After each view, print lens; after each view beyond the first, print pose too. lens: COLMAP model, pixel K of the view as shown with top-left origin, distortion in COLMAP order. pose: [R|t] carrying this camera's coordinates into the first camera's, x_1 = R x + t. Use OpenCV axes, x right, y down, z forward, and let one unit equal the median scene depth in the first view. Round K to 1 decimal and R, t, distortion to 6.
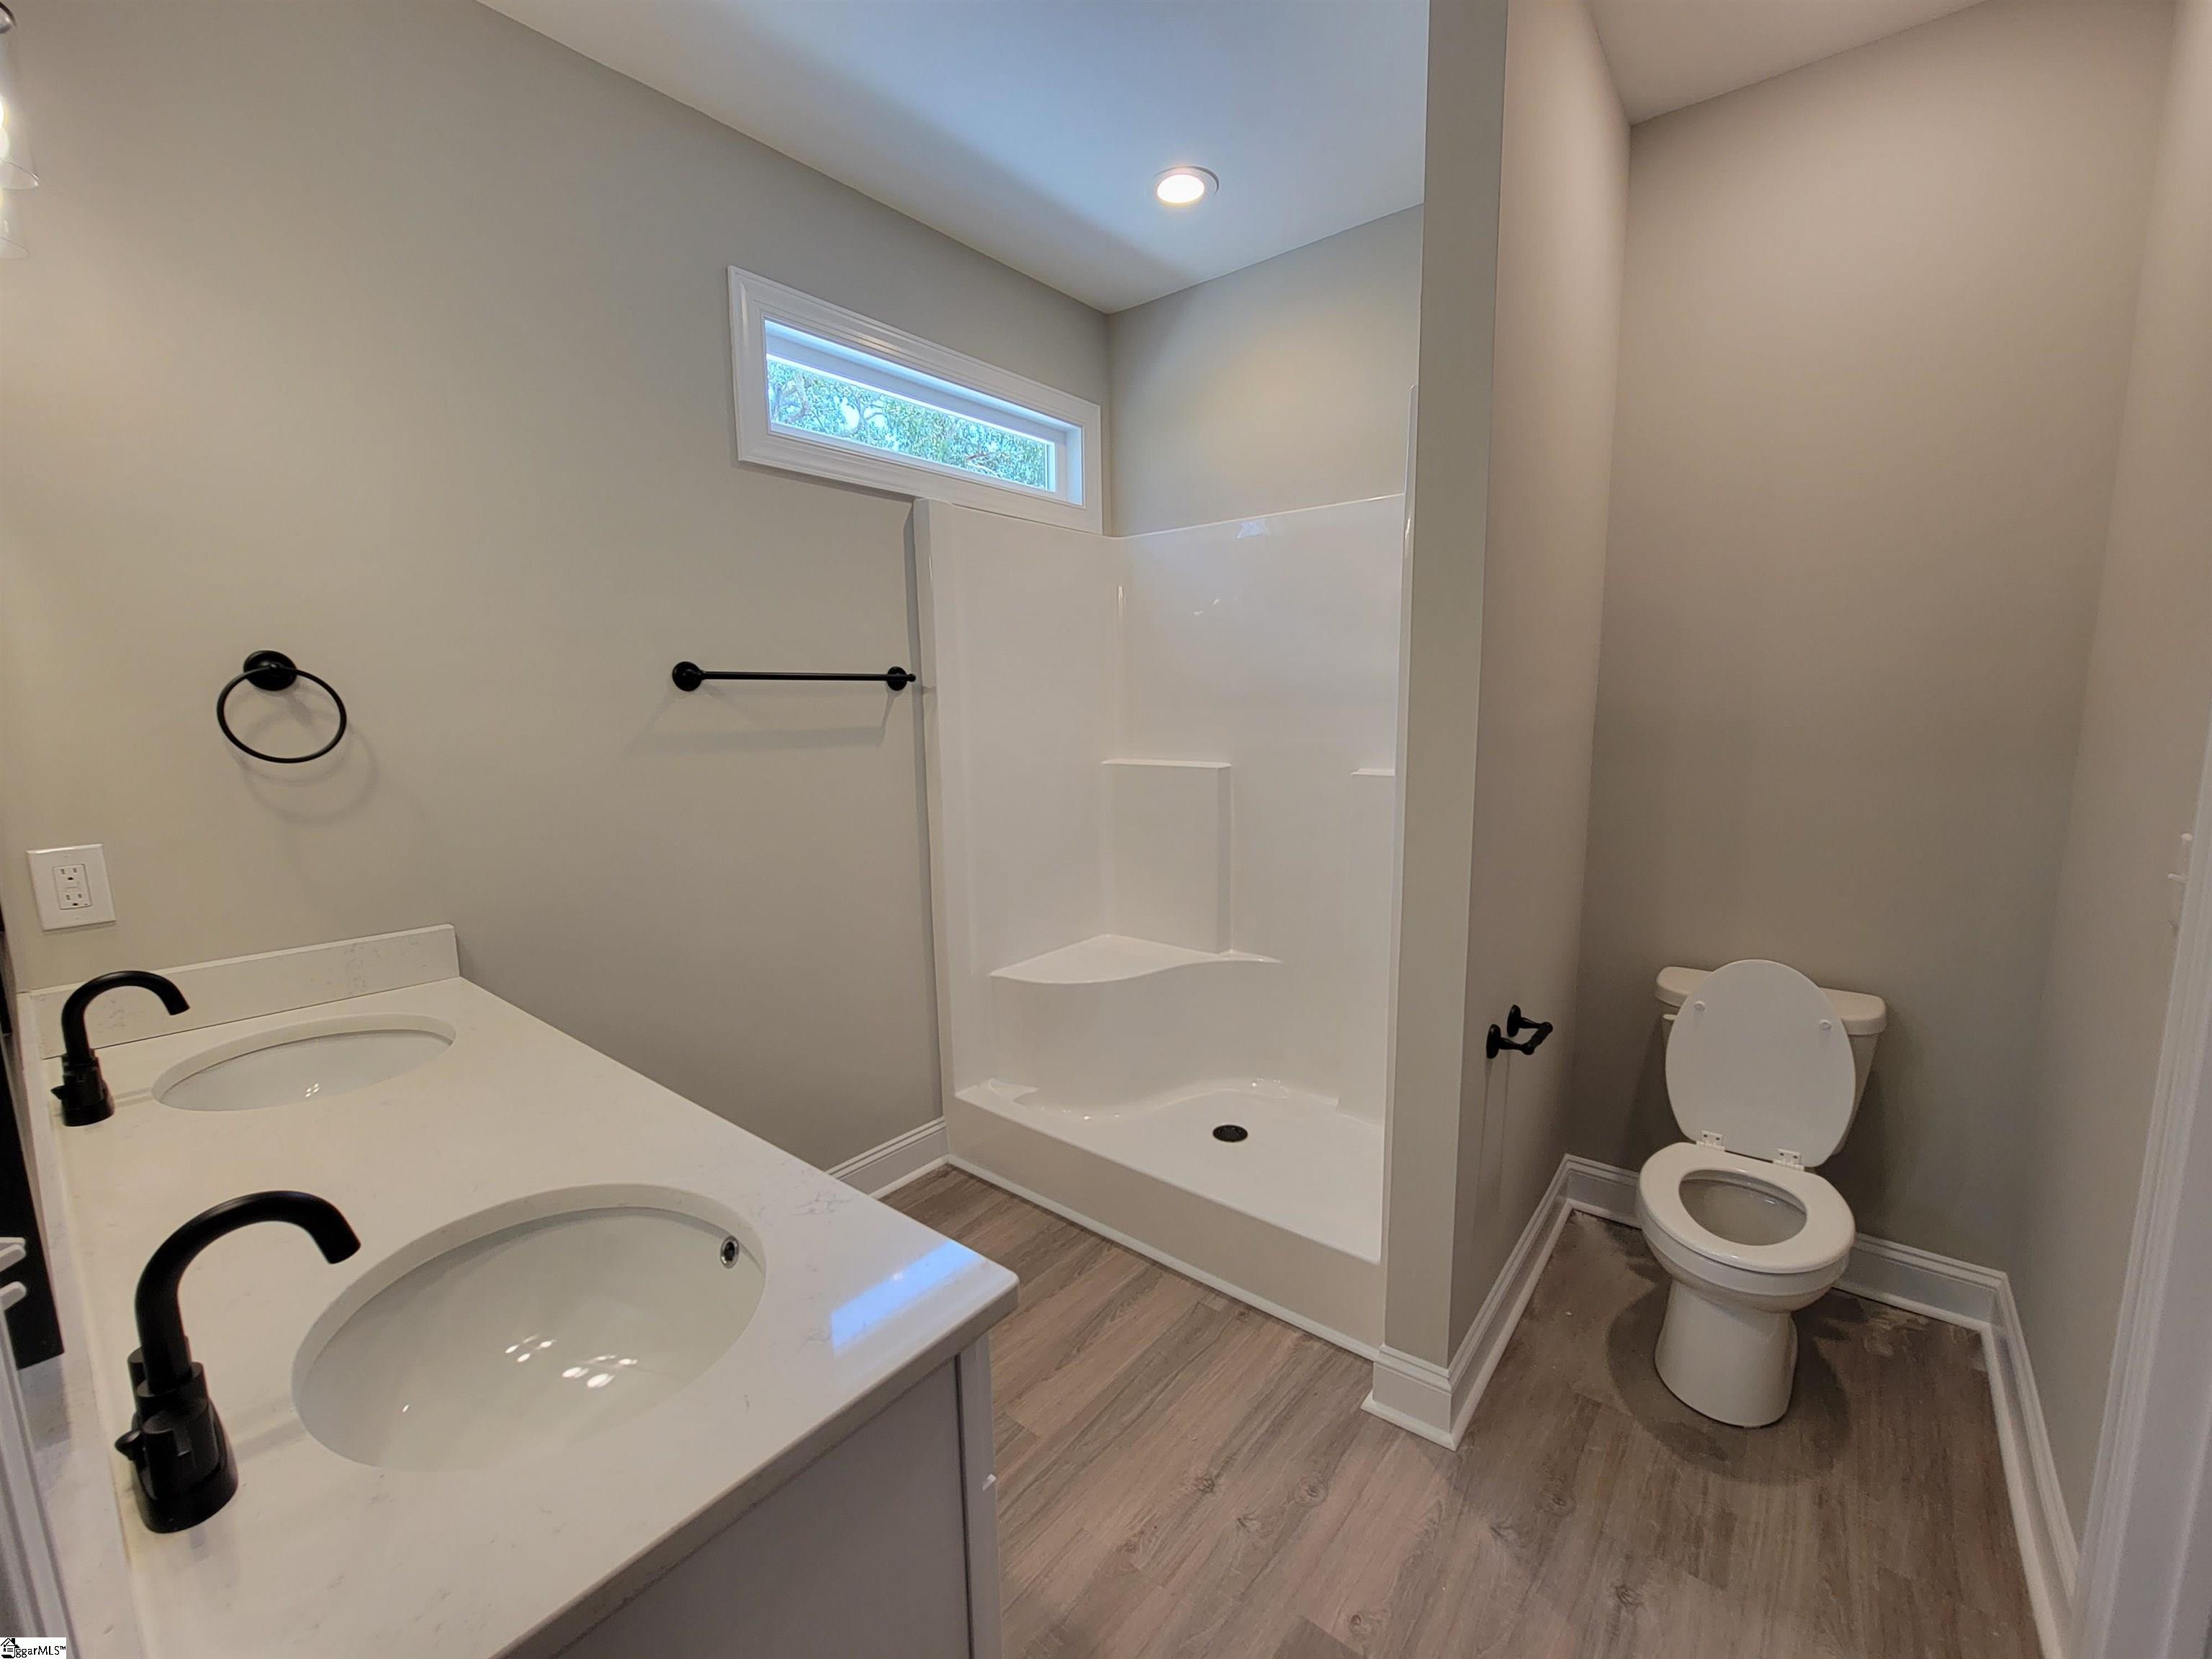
lens RADIAL K [[904.1, 0, 1110.8], [0, 904.1, 832.4], [0, 0, 1]] dist [-0.001088, -0.000786]
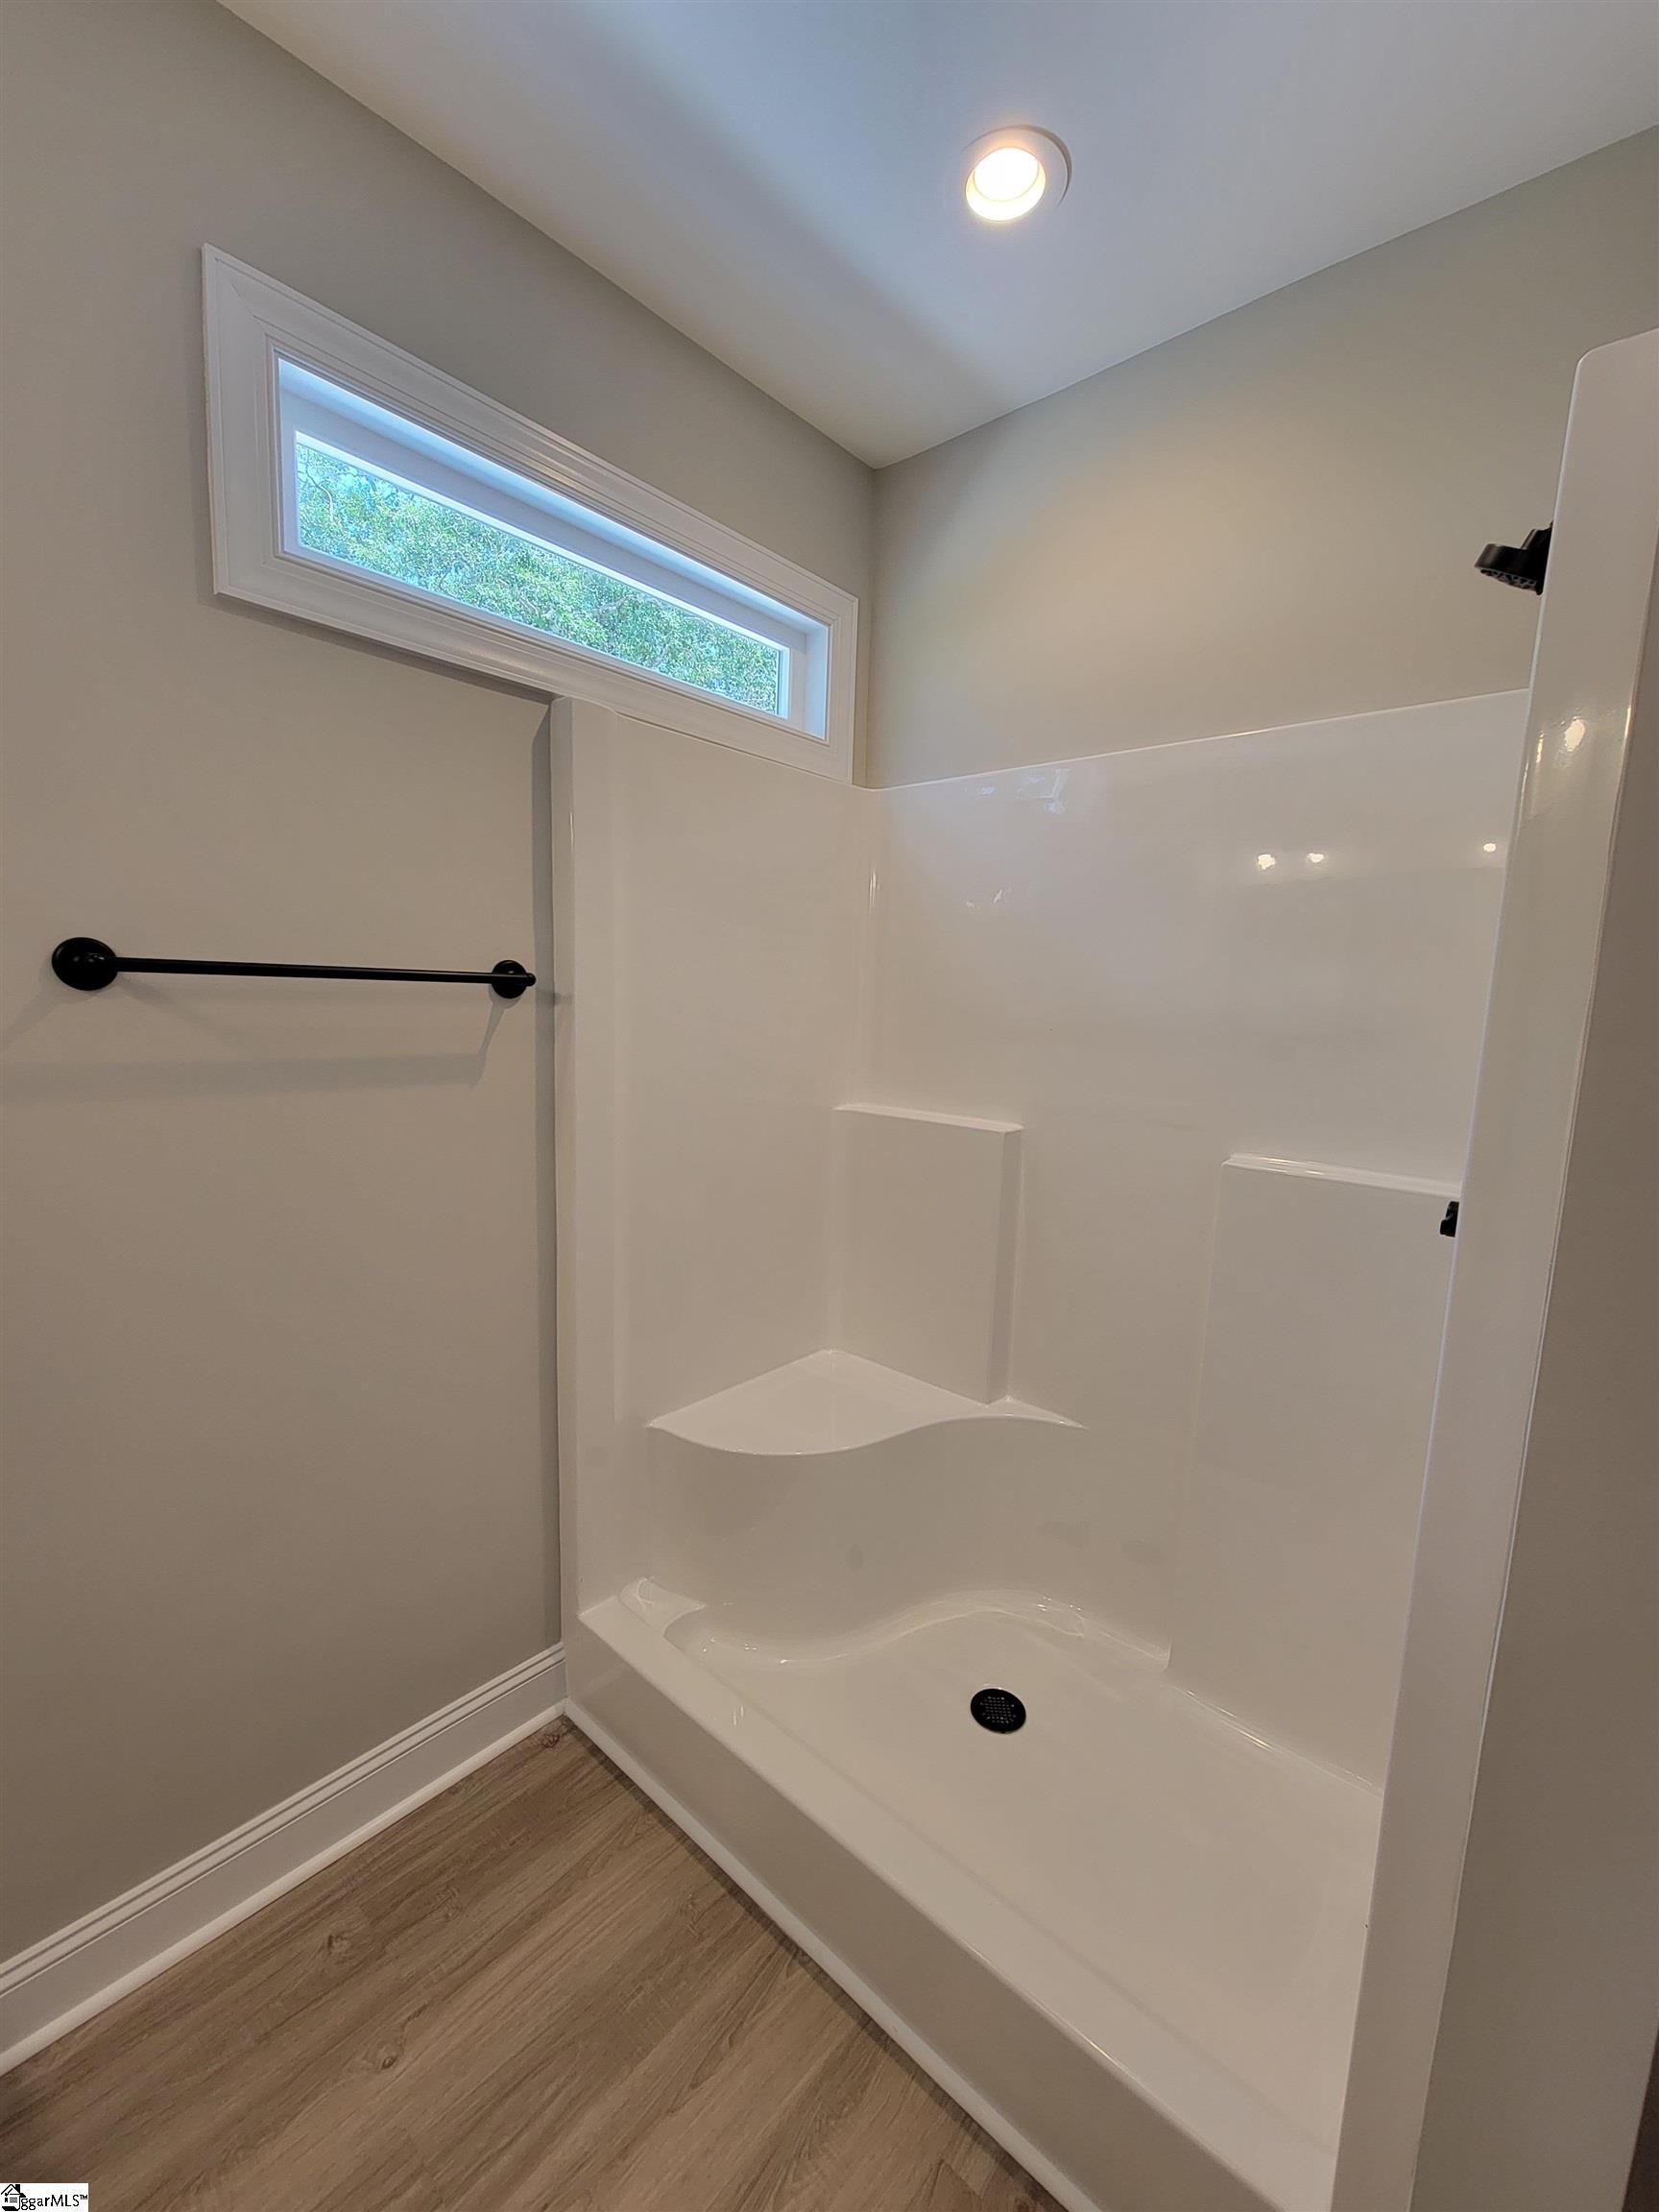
lens RADIAL K [[904.1, 0, 828.9], [0, 904.1, 1112.6], [0, 0, 1]] dist [-0.001088, -0.000786]
pose [[0.997980, 0.052846, -0.035269, 0.012876], [-0.053293, 0.998508, -0.011875, -0.076735], [0.034589, 0.013730, 0.999307, 0.353821]]
